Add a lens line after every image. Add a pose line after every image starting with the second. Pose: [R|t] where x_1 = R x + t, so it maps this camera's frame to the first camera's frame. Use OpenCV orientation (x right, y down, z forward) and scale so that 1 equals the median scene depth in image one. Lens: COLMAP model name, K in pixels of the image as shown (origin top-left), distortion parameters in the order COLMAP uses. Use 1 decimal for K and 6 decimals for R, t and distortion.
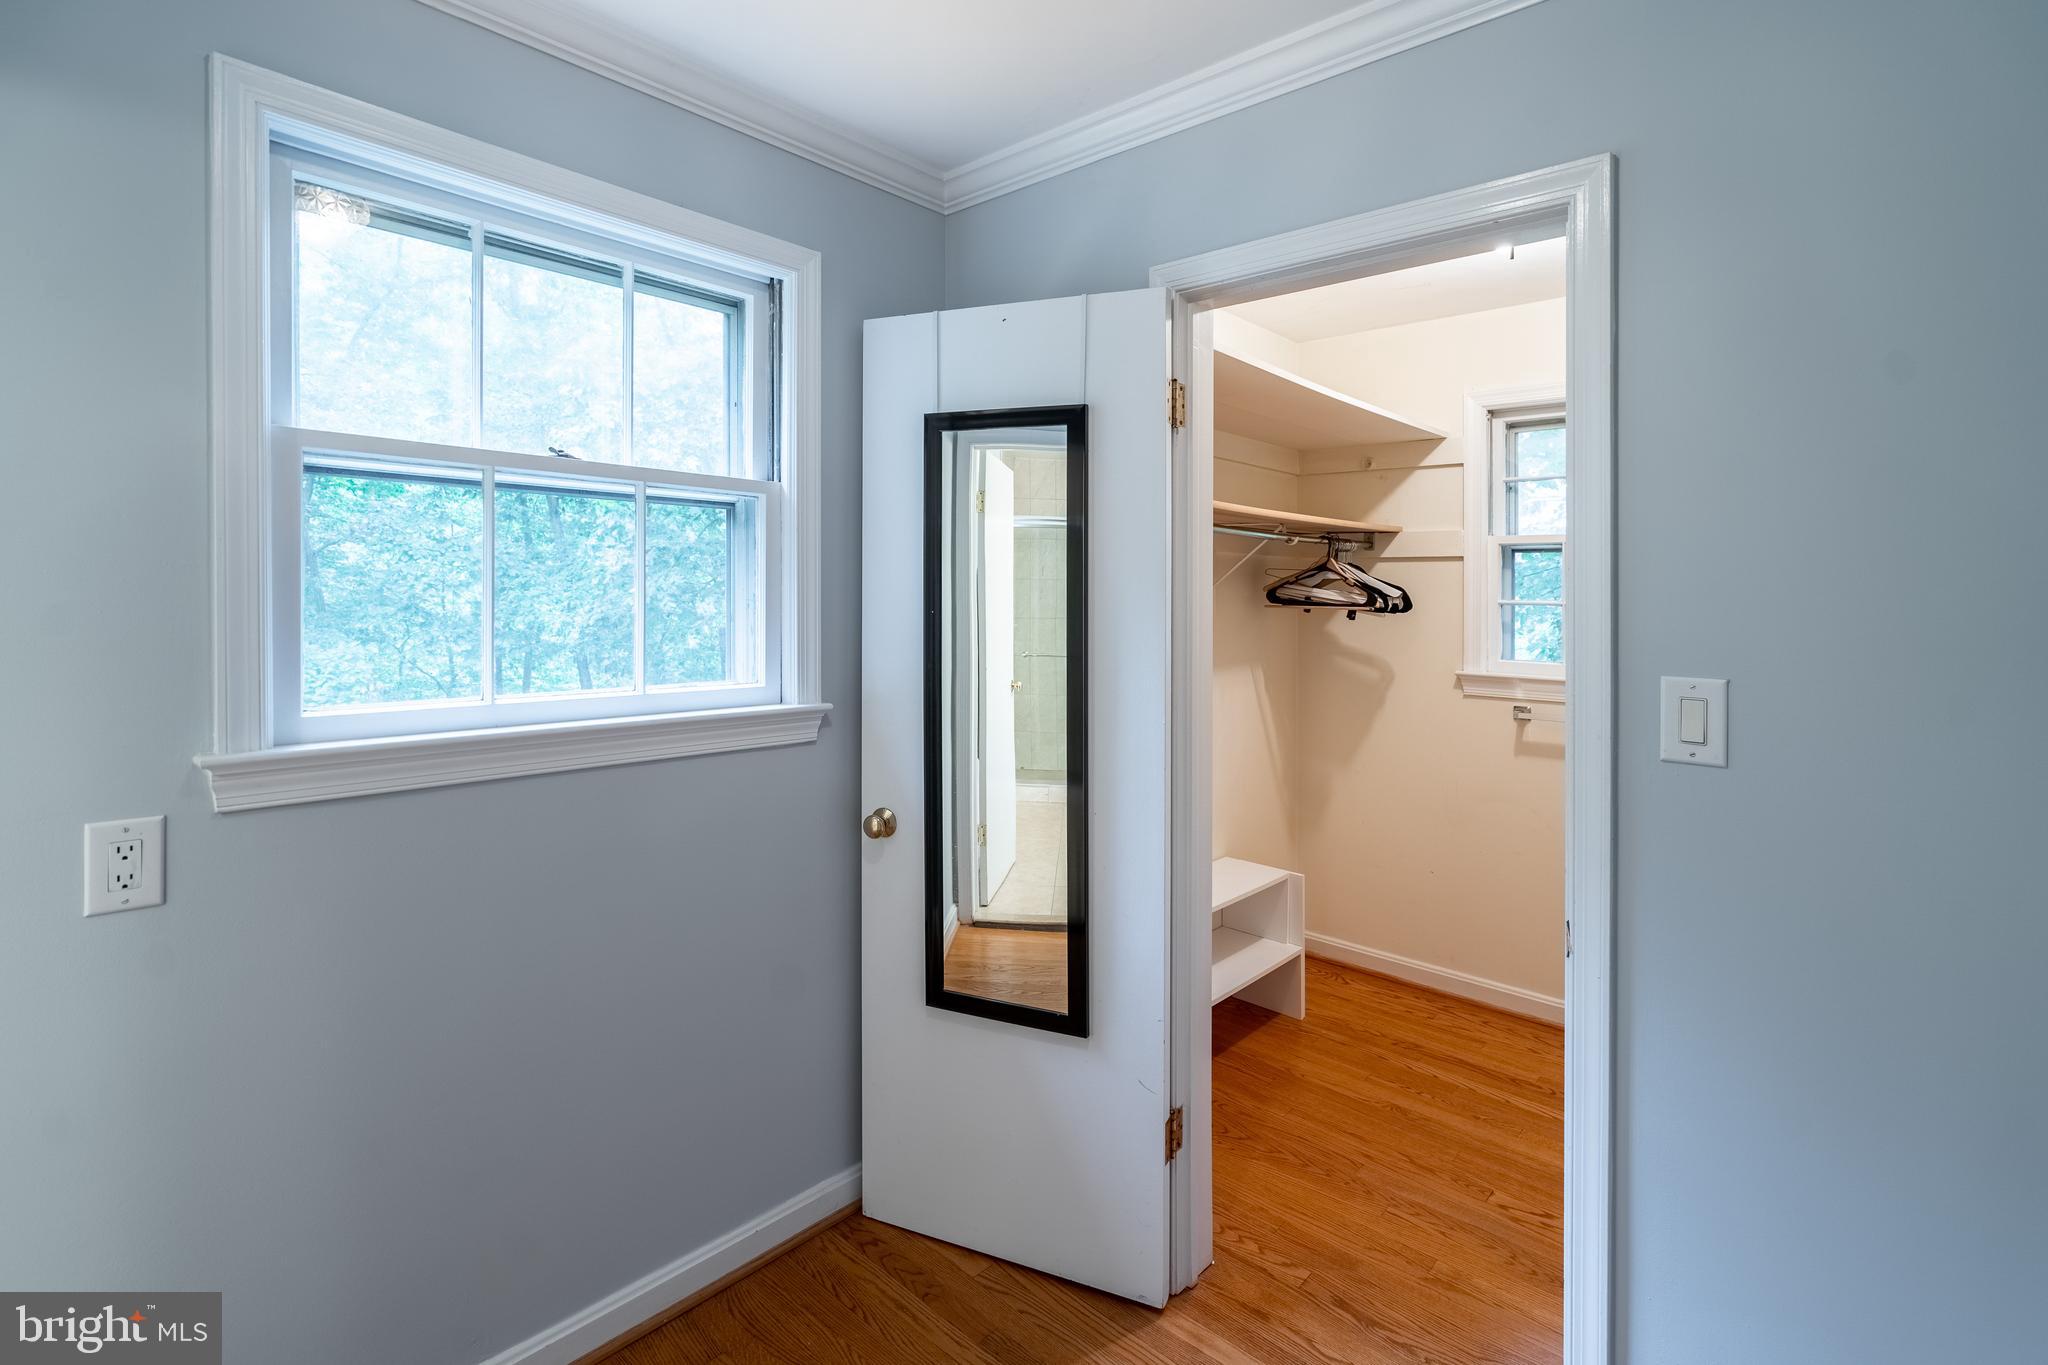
lens RADIAL K [[967.4, 0, 1030.8], [0, 967.4, 580.3], [0, 0, 1]] dist [-0.015831, 0.000536]
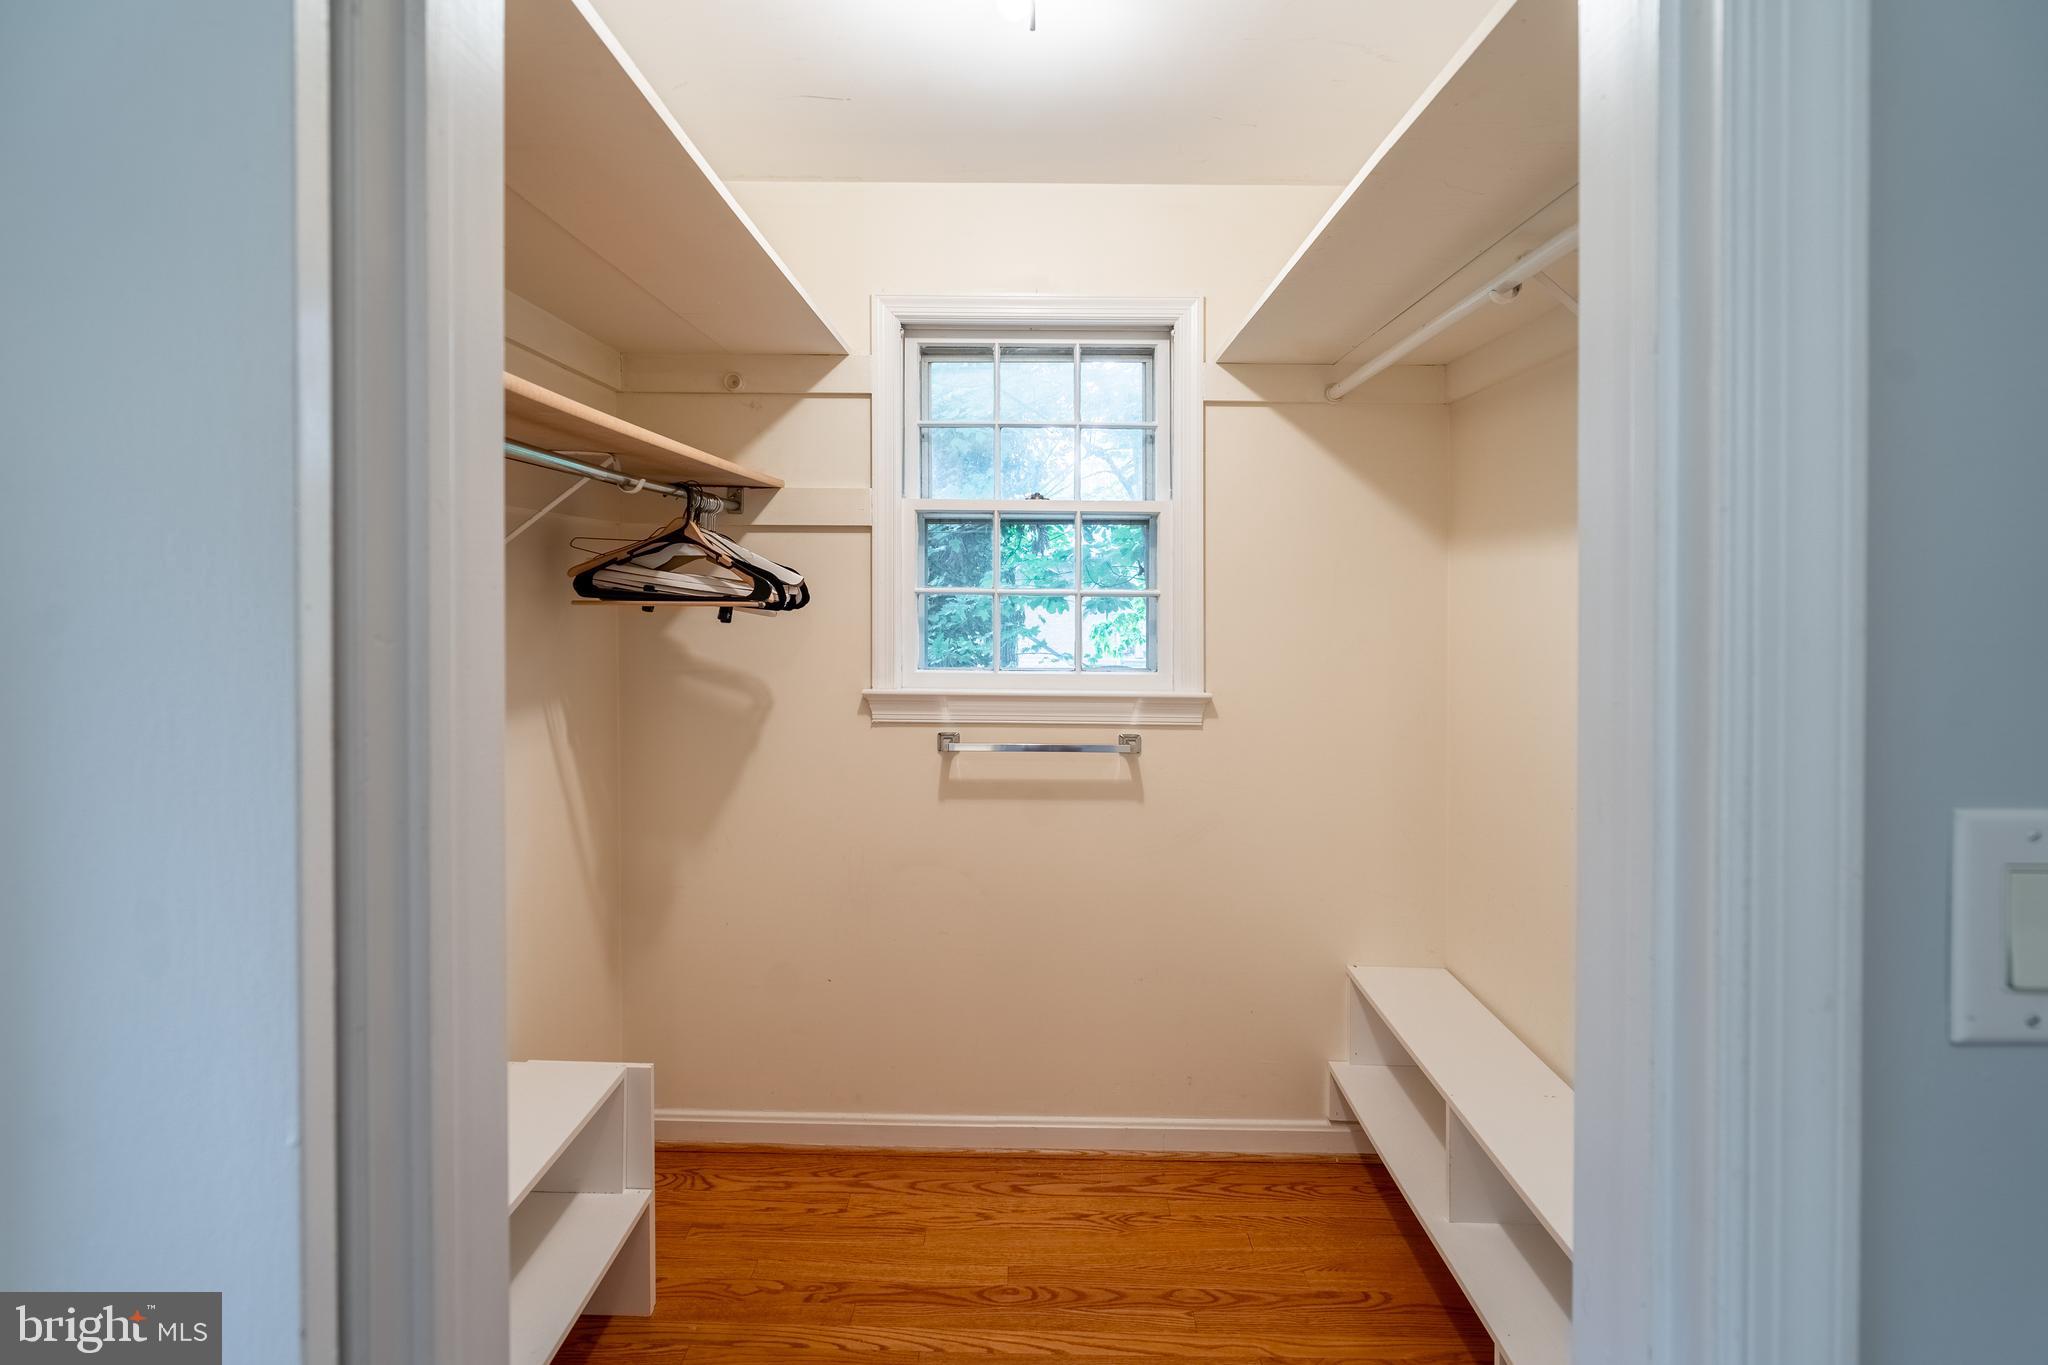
lens RADIAL K [[967.4, 0, 1030.8], [0, 967.4, 580.3], [0, 0, 1]] dist [-0.015831, 0.000536]
pose [[0.749195, -0.006456, 0.662318, 0.069195], [-0.004438, 0.999881, 0.014767, 0.003963], [-0.662334, -0.014003, 0.749078, 0.398784]]
